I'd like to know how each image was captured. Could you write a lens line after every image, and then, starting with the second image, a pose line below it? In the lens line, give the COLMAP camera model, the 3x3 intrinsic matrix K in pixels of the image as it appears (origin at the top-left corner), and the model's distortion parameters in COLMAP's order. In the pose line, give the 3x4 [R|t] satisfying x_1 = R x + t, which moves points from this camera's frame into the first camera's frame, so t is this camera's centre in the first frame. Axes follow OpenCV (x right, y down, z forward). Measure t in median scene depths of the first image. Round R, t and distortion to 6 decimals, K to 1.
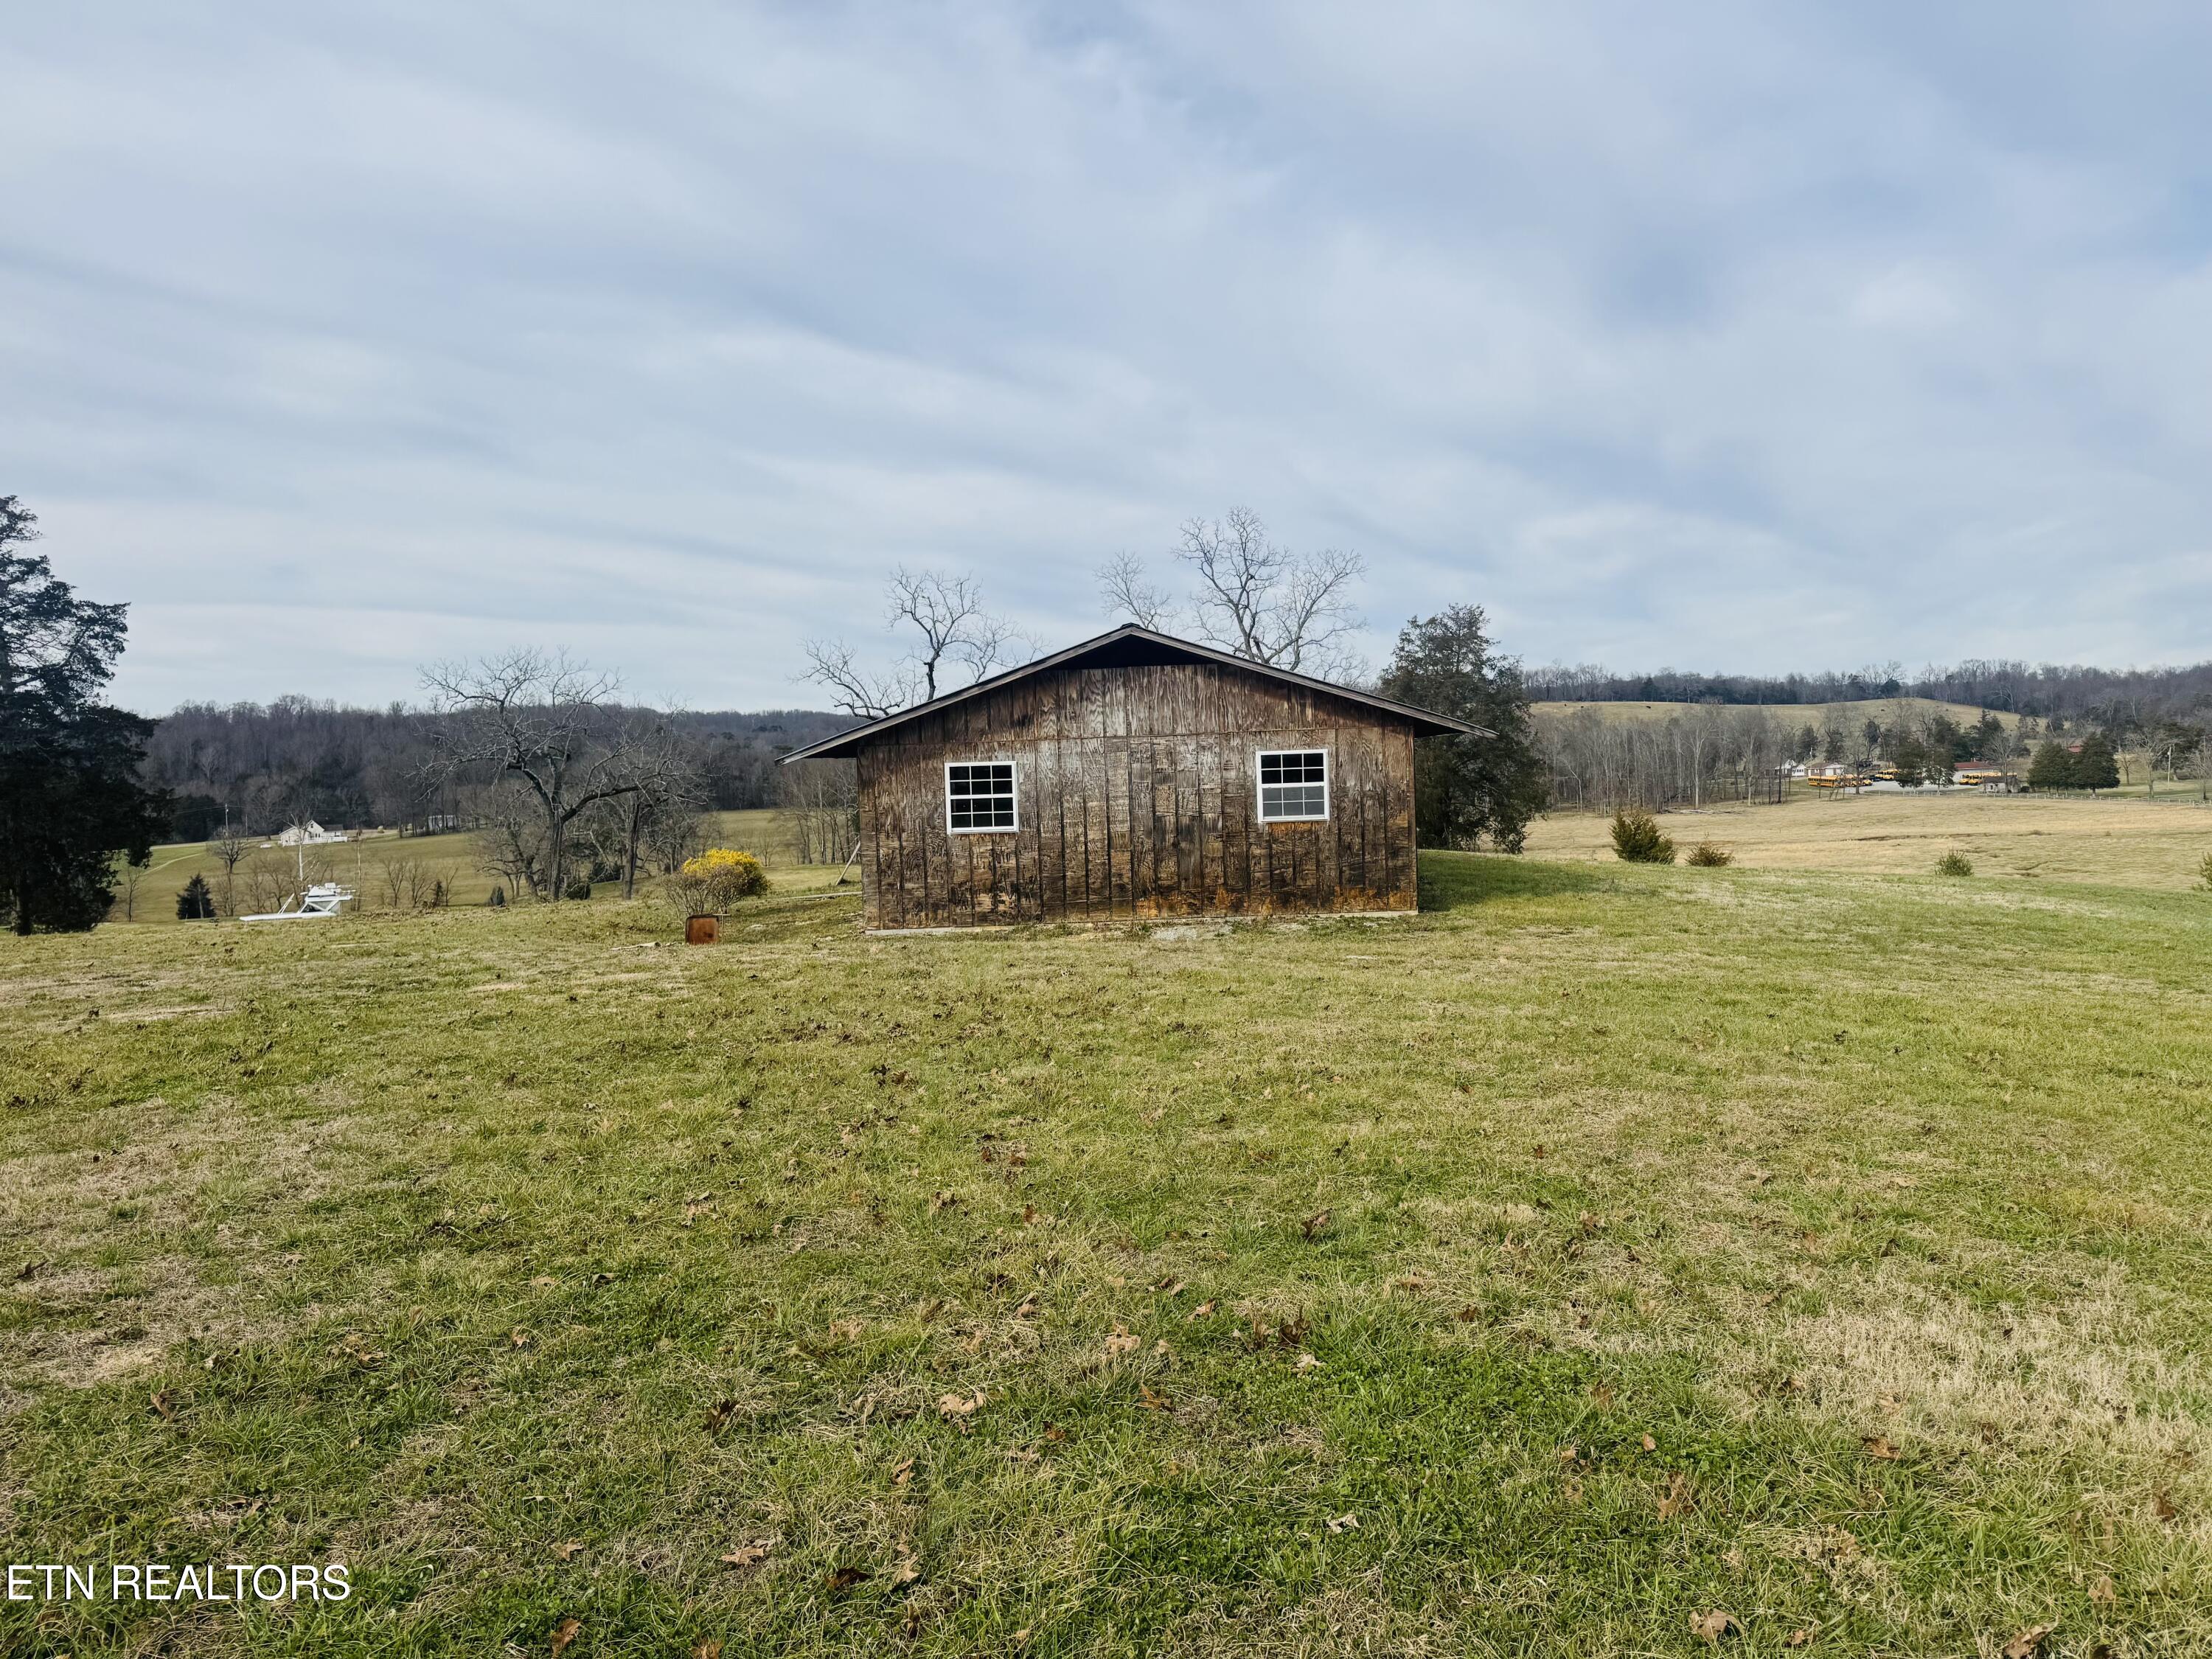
lens RADIAL K [[1532.1, 0, 1077.2], [0, 1532.1, 816.8], [0, 0, 1]] dist [0.004974, 0.002615]
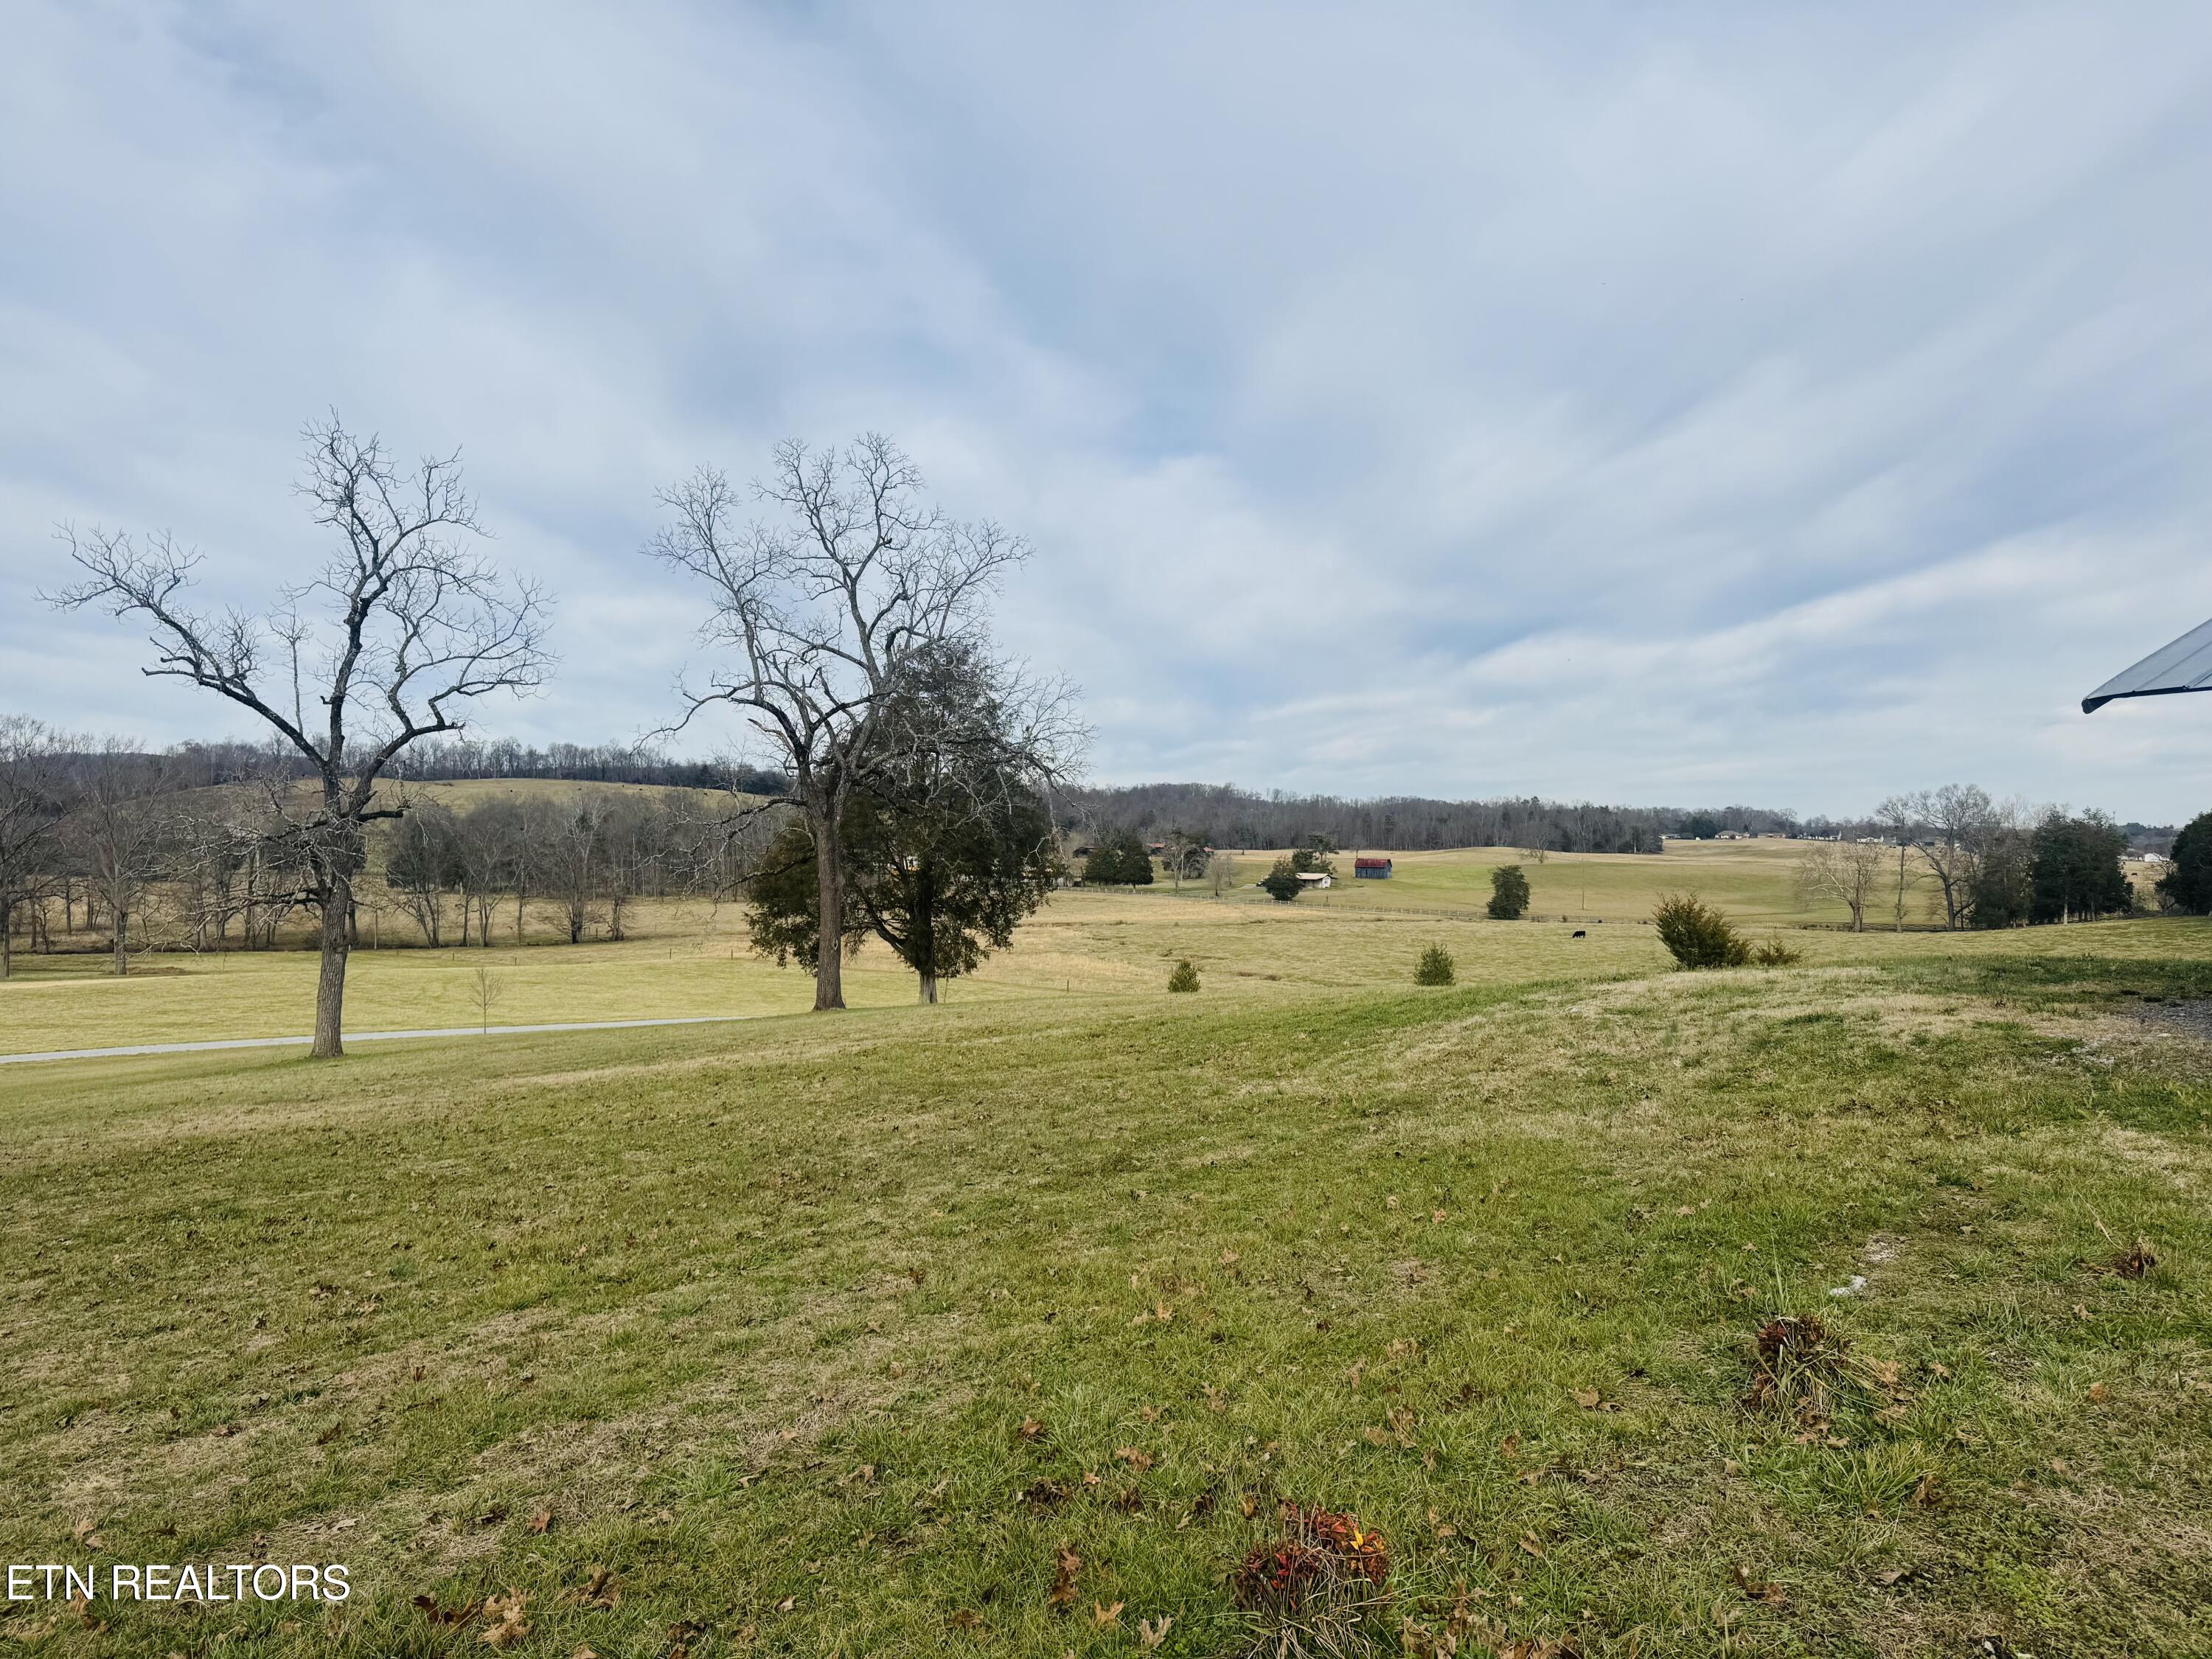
lens RADIAL K [[1500.2, 0, 1106.0], [0, 1500.2, 829.5], [0, 0, 1]] dist [0.081271, -0.140200]
pose [[0.796119, 0.046487, 0.603352, -0.053500], [-0.017687, 0.998407, -0.053587, 0.001577], [-0.604882, 0.031990, 0.795672, 0.098802]]
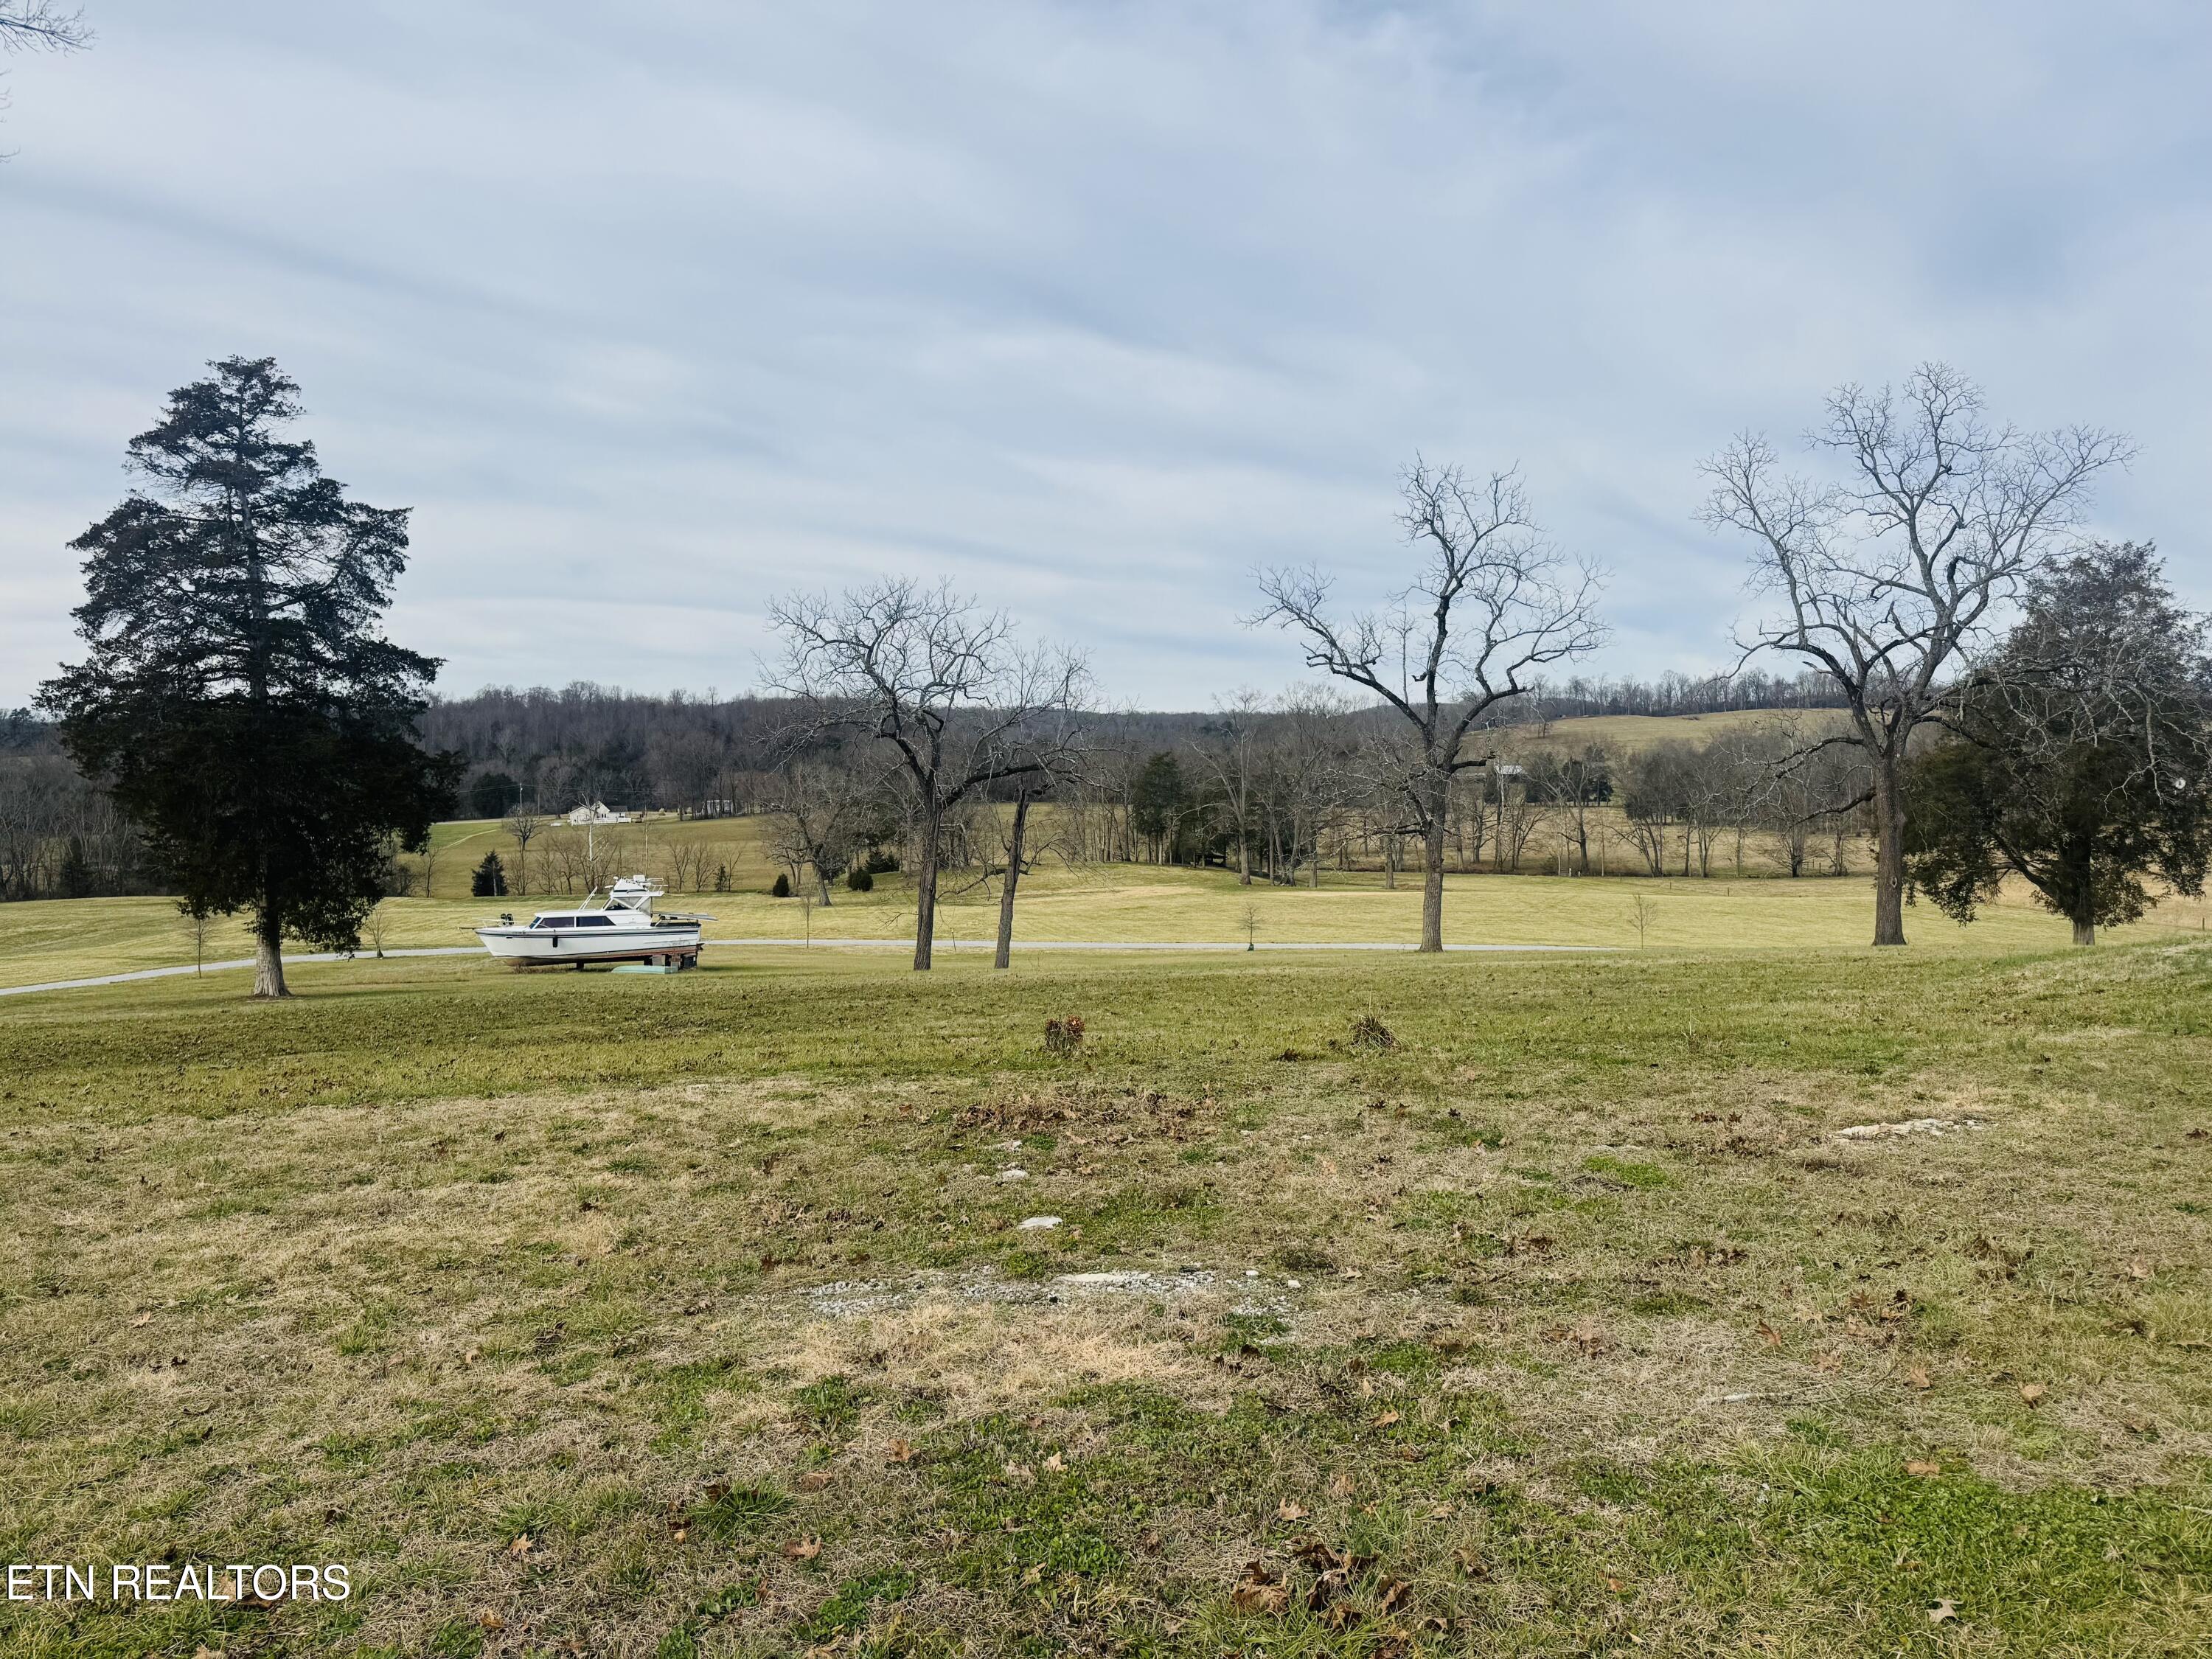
lens RADIAL K [[1500.2, 0, 1106.0], [0, 1500.2, 829.5], [0, 0, 1]] dist [0.081271, -0.140200]
pose [[0.990212, 0.030626, -0.136167, -0.040156], [-0.029411, 0.999508, 0.010923, 0.000811], [0.136434, -0.006811, 0.990626, 0.071676]]
